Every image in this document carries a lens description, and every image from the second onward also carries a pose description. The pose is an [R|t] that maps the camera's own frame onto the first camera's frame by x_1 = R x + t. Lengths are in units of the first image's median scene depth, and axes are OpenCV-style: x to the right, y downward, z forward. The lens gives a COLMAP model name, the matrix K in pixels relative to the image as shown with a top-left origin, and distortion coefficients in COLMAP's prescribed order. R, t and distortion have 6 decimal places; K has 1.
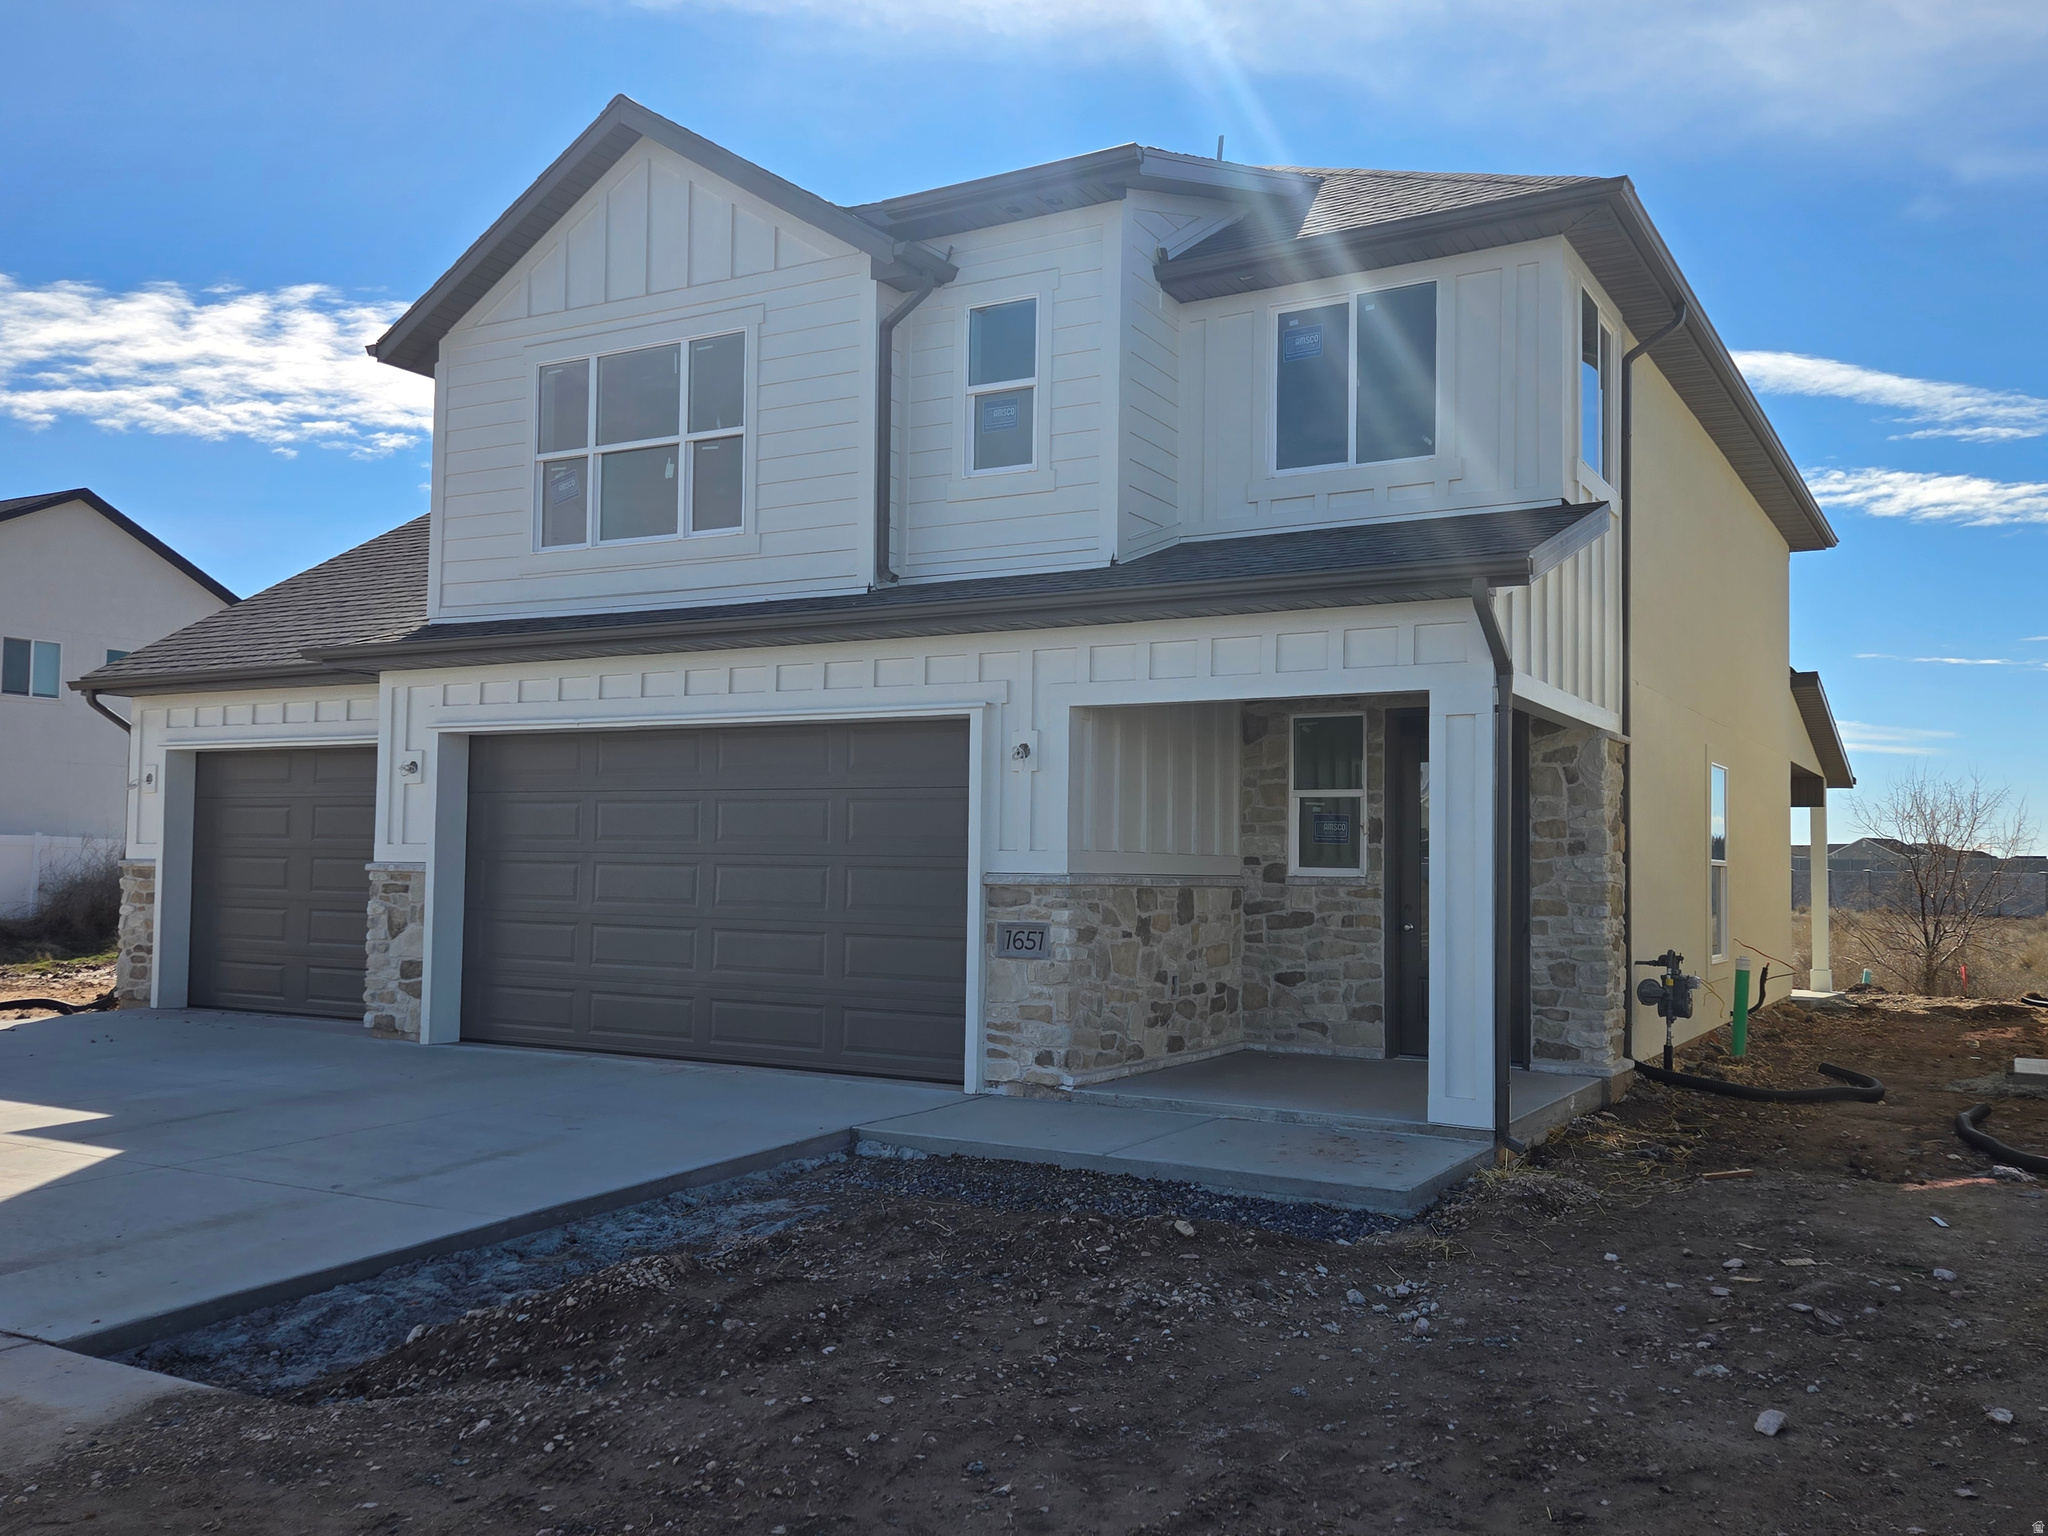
lens RADIAL K [[1710.3, 0, 1028.3], [0, 1710.3, 784.8], [0, 0, 1]] dist [0.105402, -0.005033]
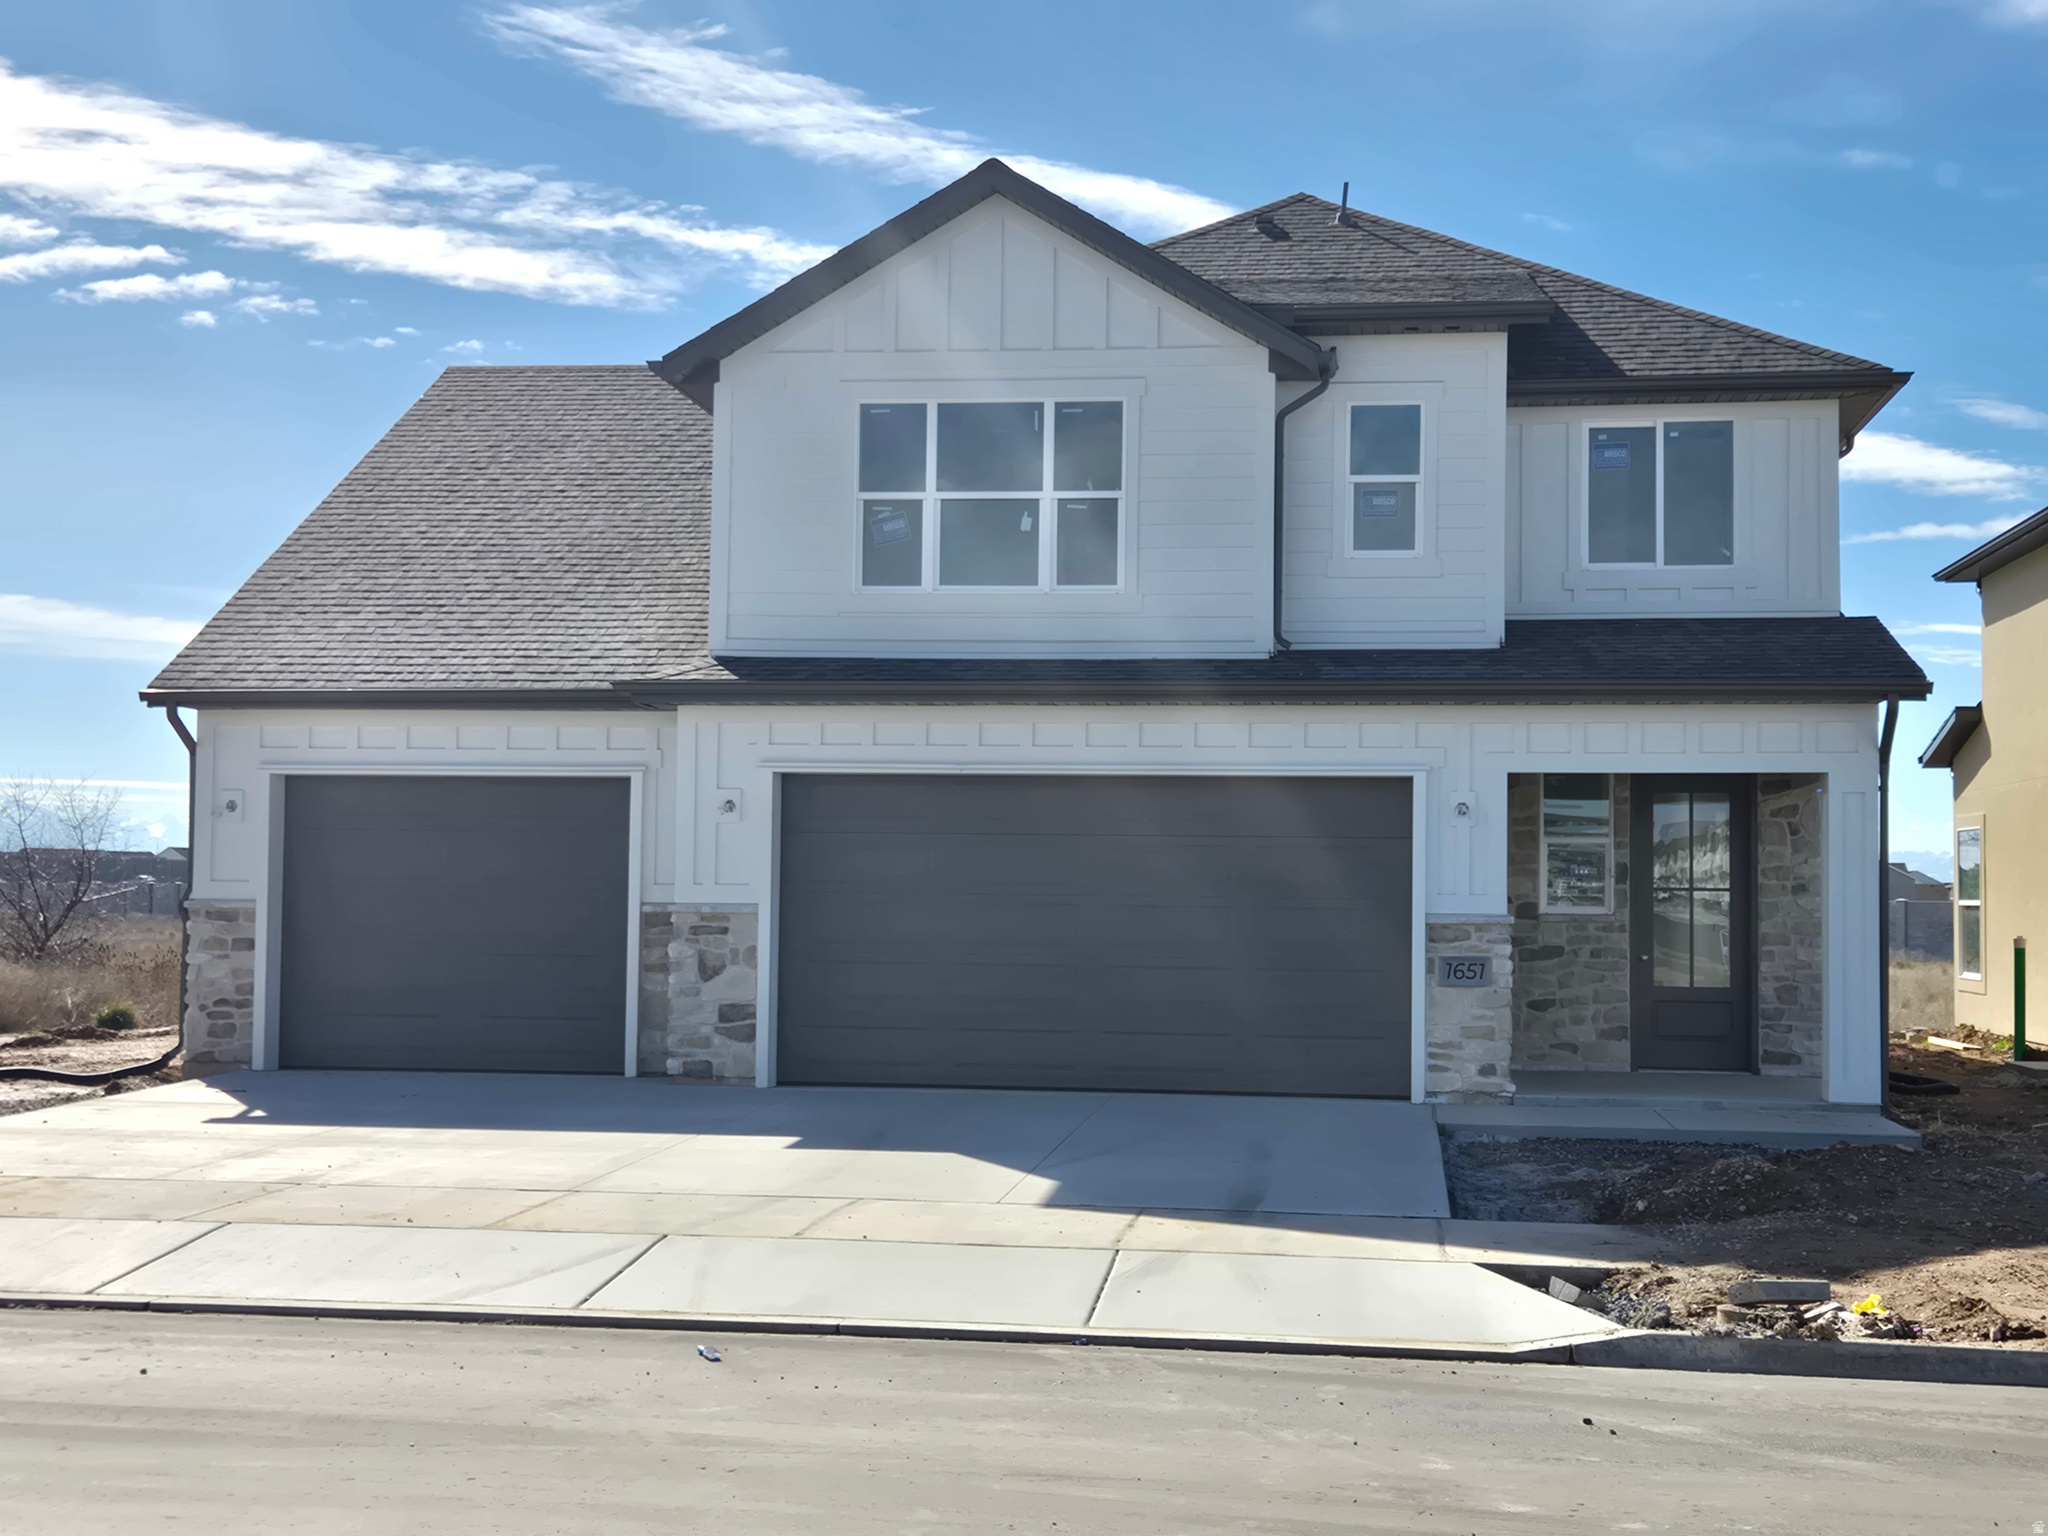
lens RADIAL K [[2664.6, 0, 1068.9], [0, 2664.6, 799.4], [0, 0, 1]] dist [0.130113, -0.000722]
pose [[0.921081, 0.010123, 0.389240, -0.831210], [-0.016154, 0.999795, 0.012223, -0.038462], [-0.389036, -0.017546, 0.921055, -0.497862]]
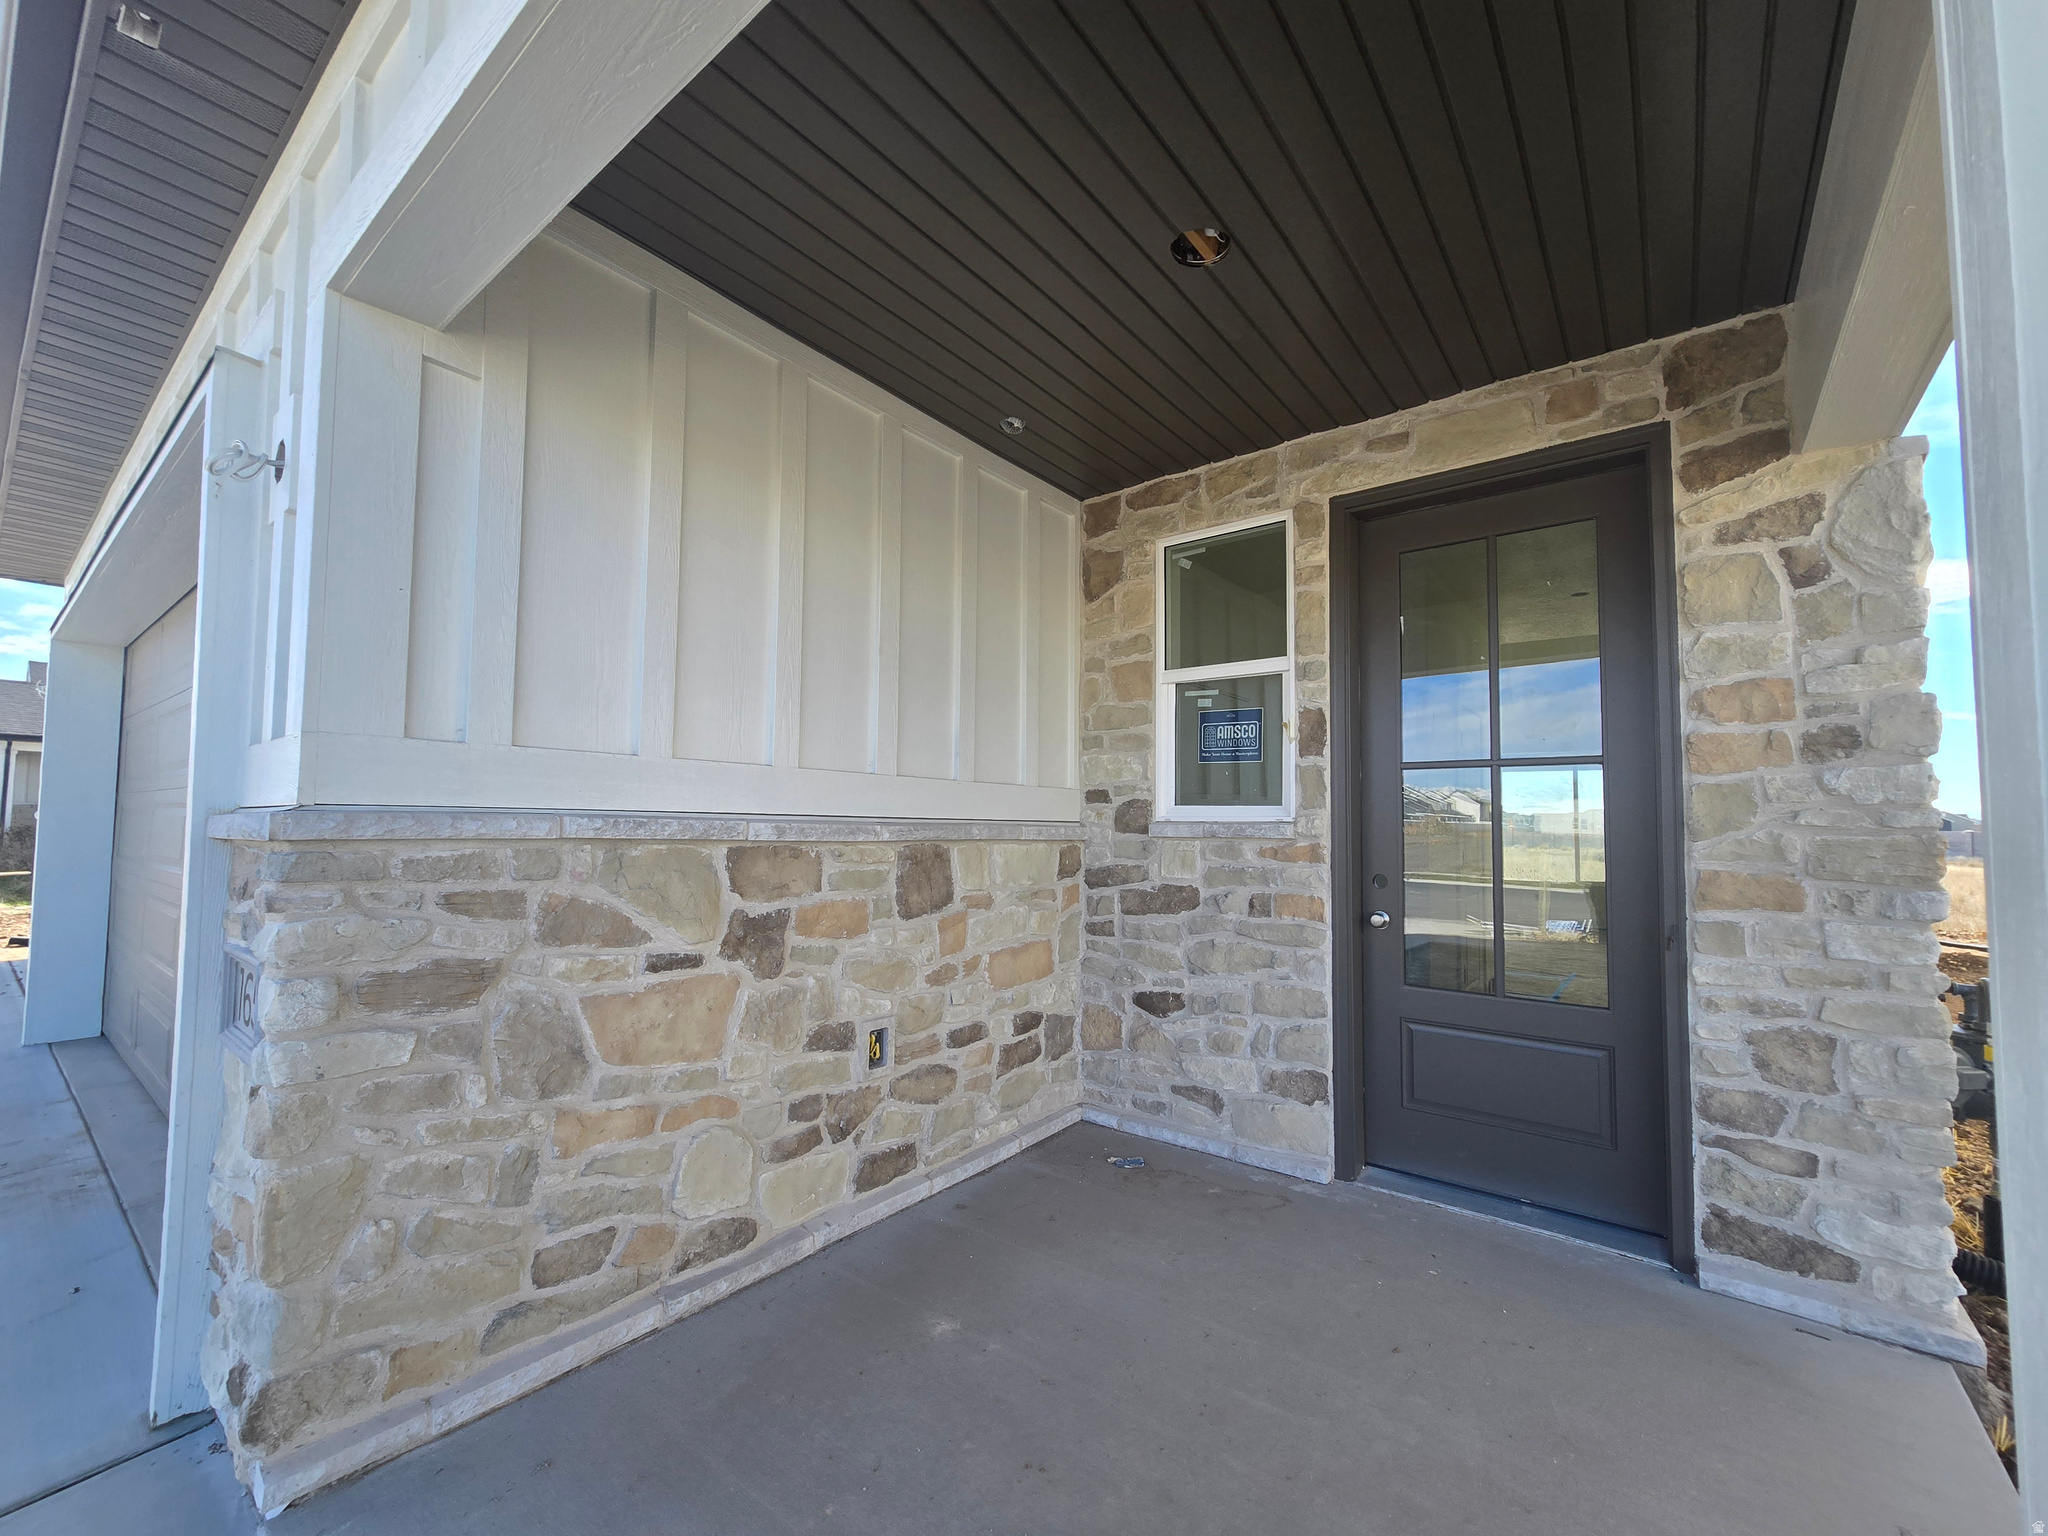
lens RADIAL K [[842.2, 0, 1017.9], [0, 842.2, 786.0], [0, 0, 1]] dist [-0.000110, 0.003872]
pose [[0.989830, -0.008638, -0.141995, 0.150029], [0.008460, 0.999962, -0.001855, 0.042566], [0.142005, 0.000635, 0.989866, 0.735380]]
